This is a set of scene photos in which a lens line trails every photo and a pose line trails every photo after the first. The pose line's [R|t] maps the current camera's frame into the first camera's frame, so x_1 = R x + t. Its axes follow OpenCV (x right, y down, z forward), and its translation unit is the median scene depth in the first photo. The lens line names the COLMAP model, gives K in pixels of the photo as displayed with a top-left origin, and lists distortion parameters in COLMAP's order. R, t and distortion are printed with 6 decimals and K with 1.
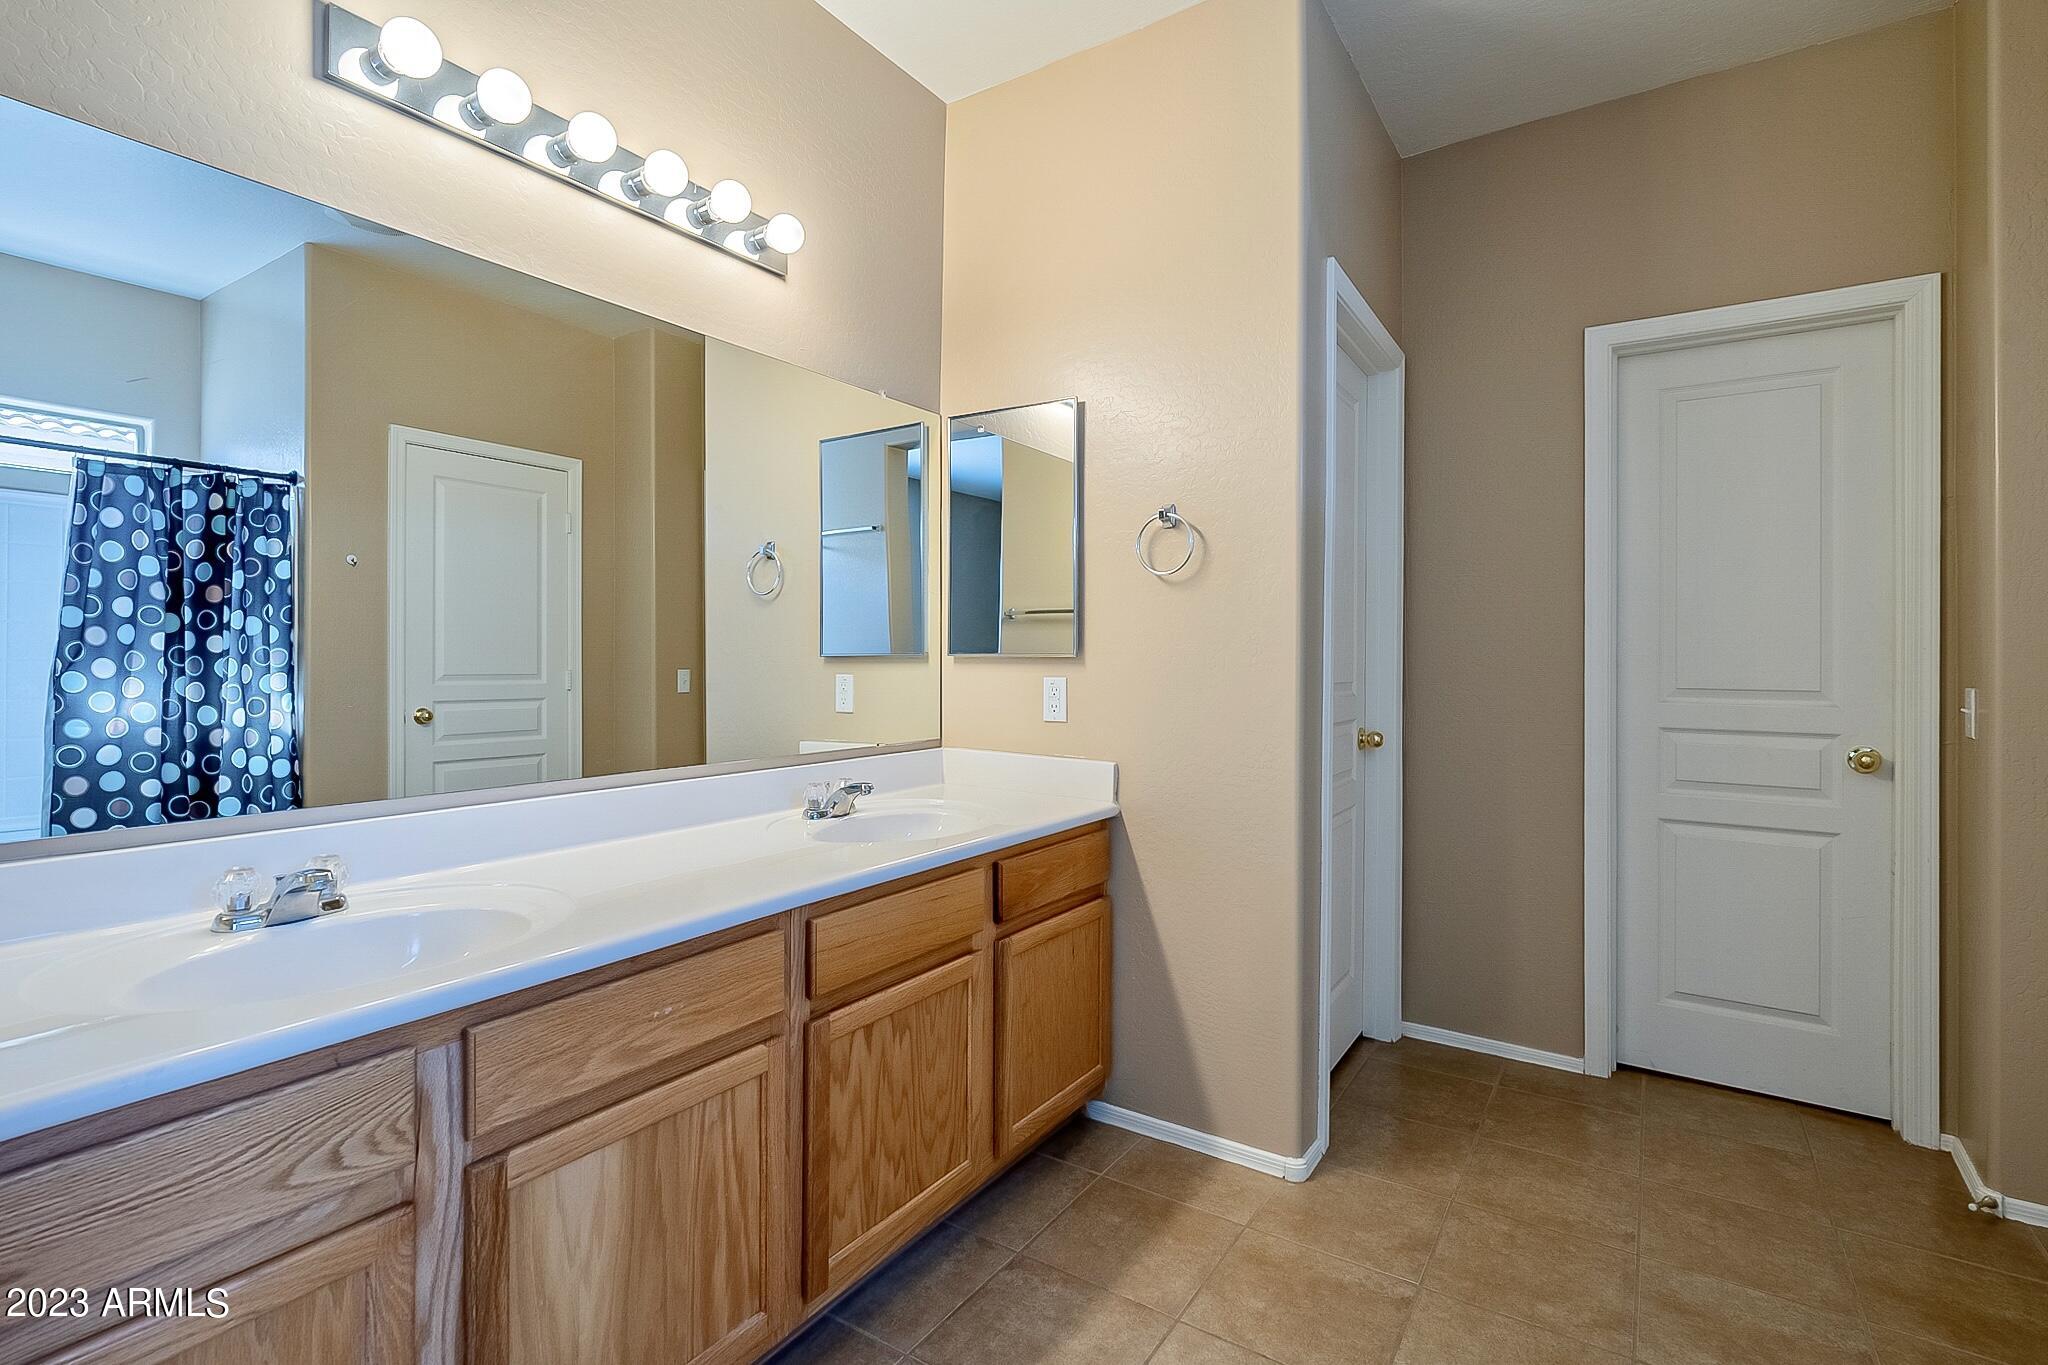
lens RADIAL K [[956.4, 0, 1026.3], [0, 956.4, 671.4], [0, 0, 1]] dist [-0.000512, -0.000139]
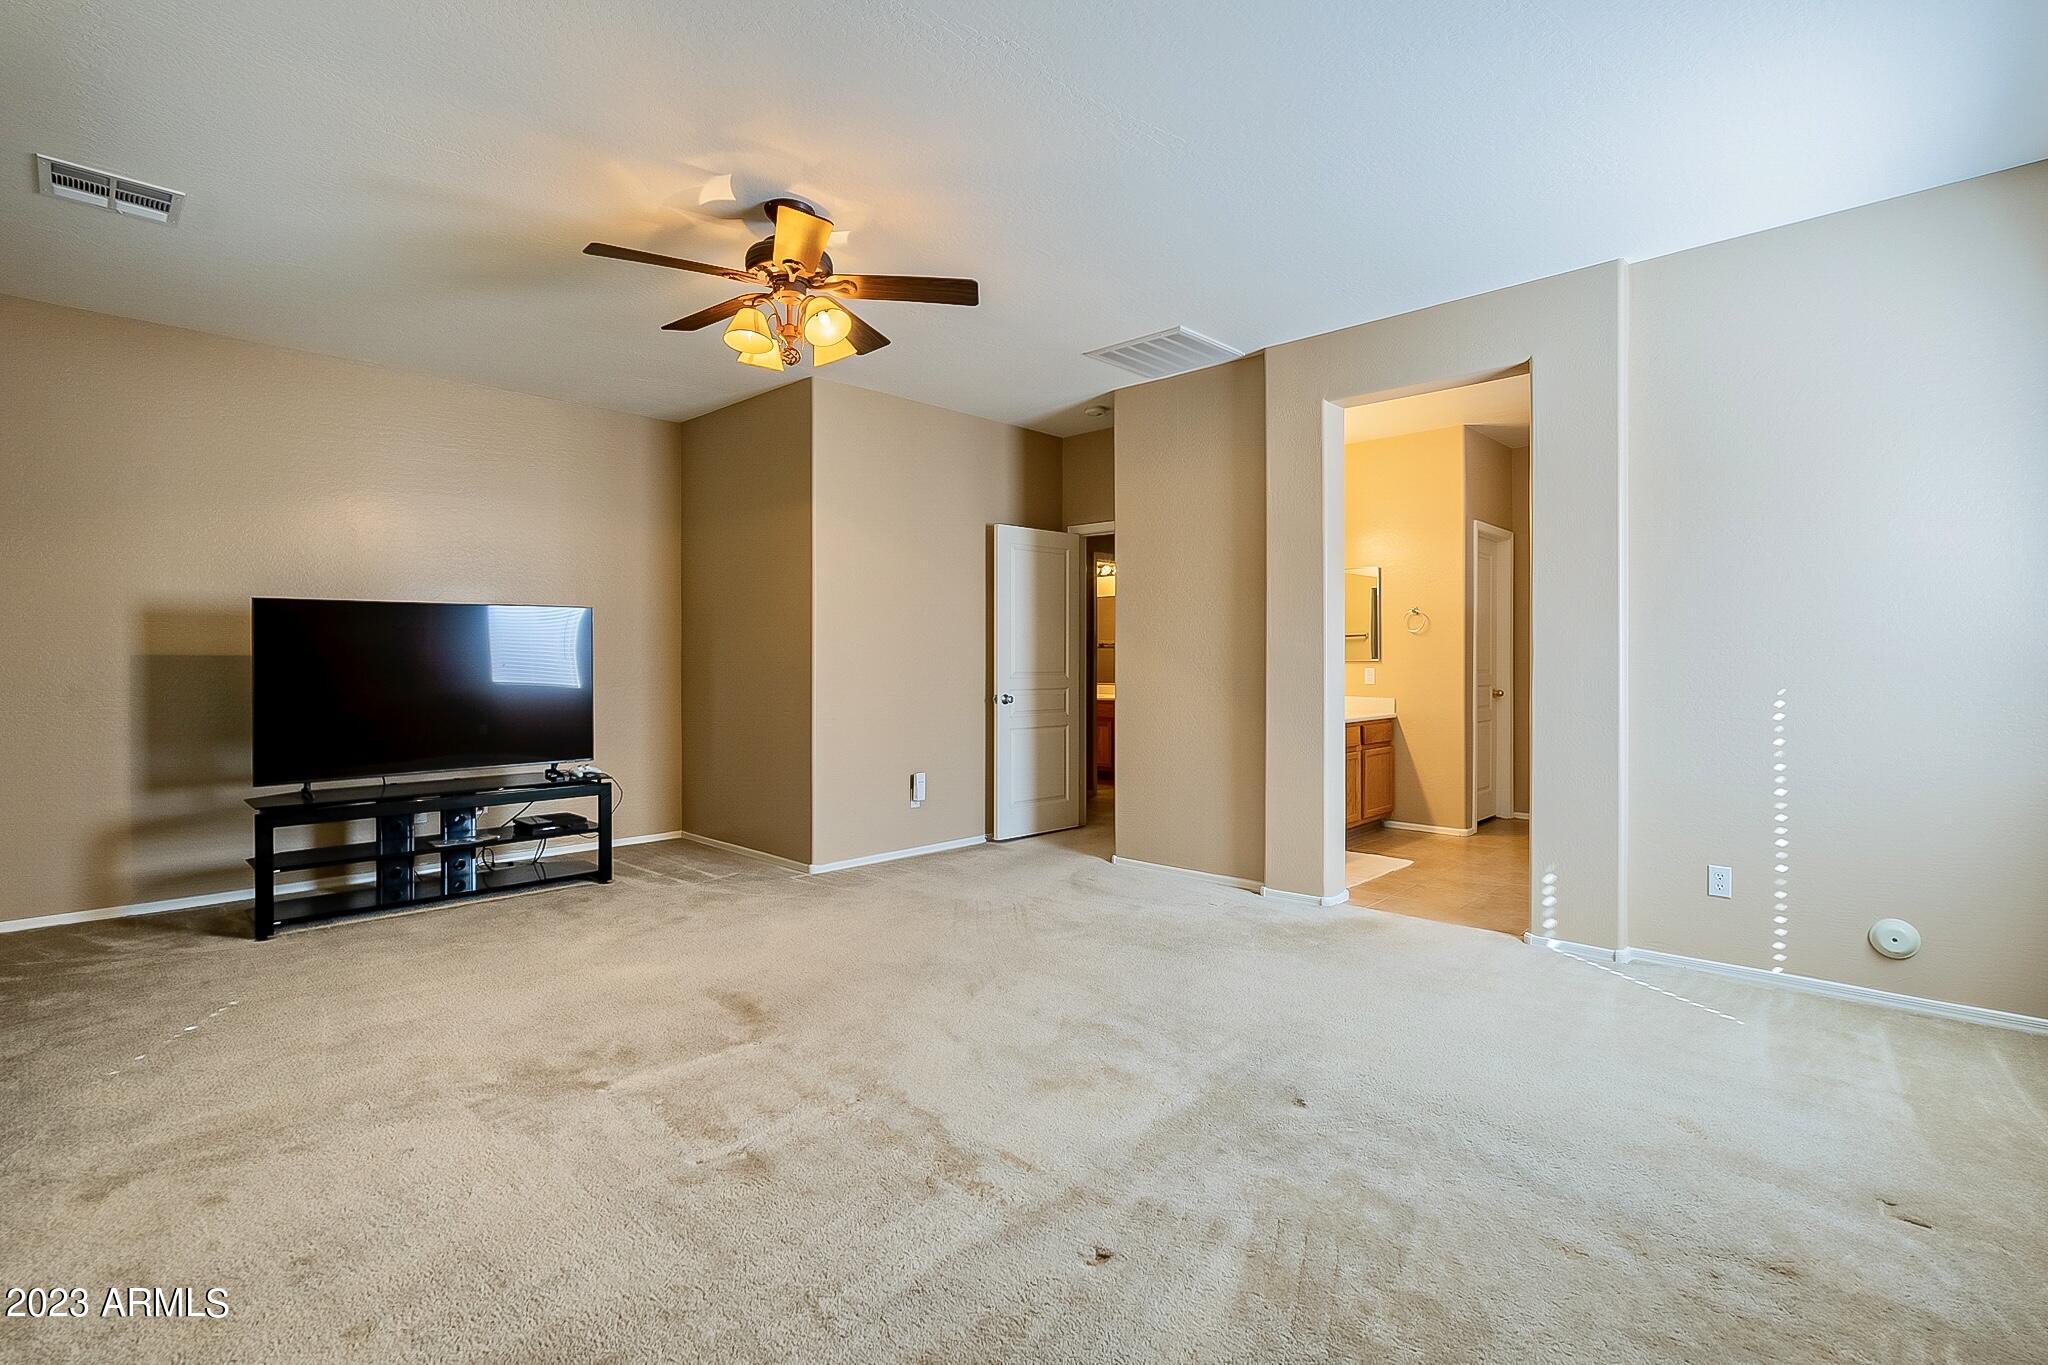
lens RADIAL K [[956.4, 0, 1020.1], [0, 956.4, 677.0], [0, 0, 1]] dist [-0.000512, -0.000139]
pose [[0.983737, -0.006814, -0.179487, -0.490303], [0.007055, 0.999975, 0.000704, 0.024039], [0.179477, -0.001959, 0.983760, -1.981832]]
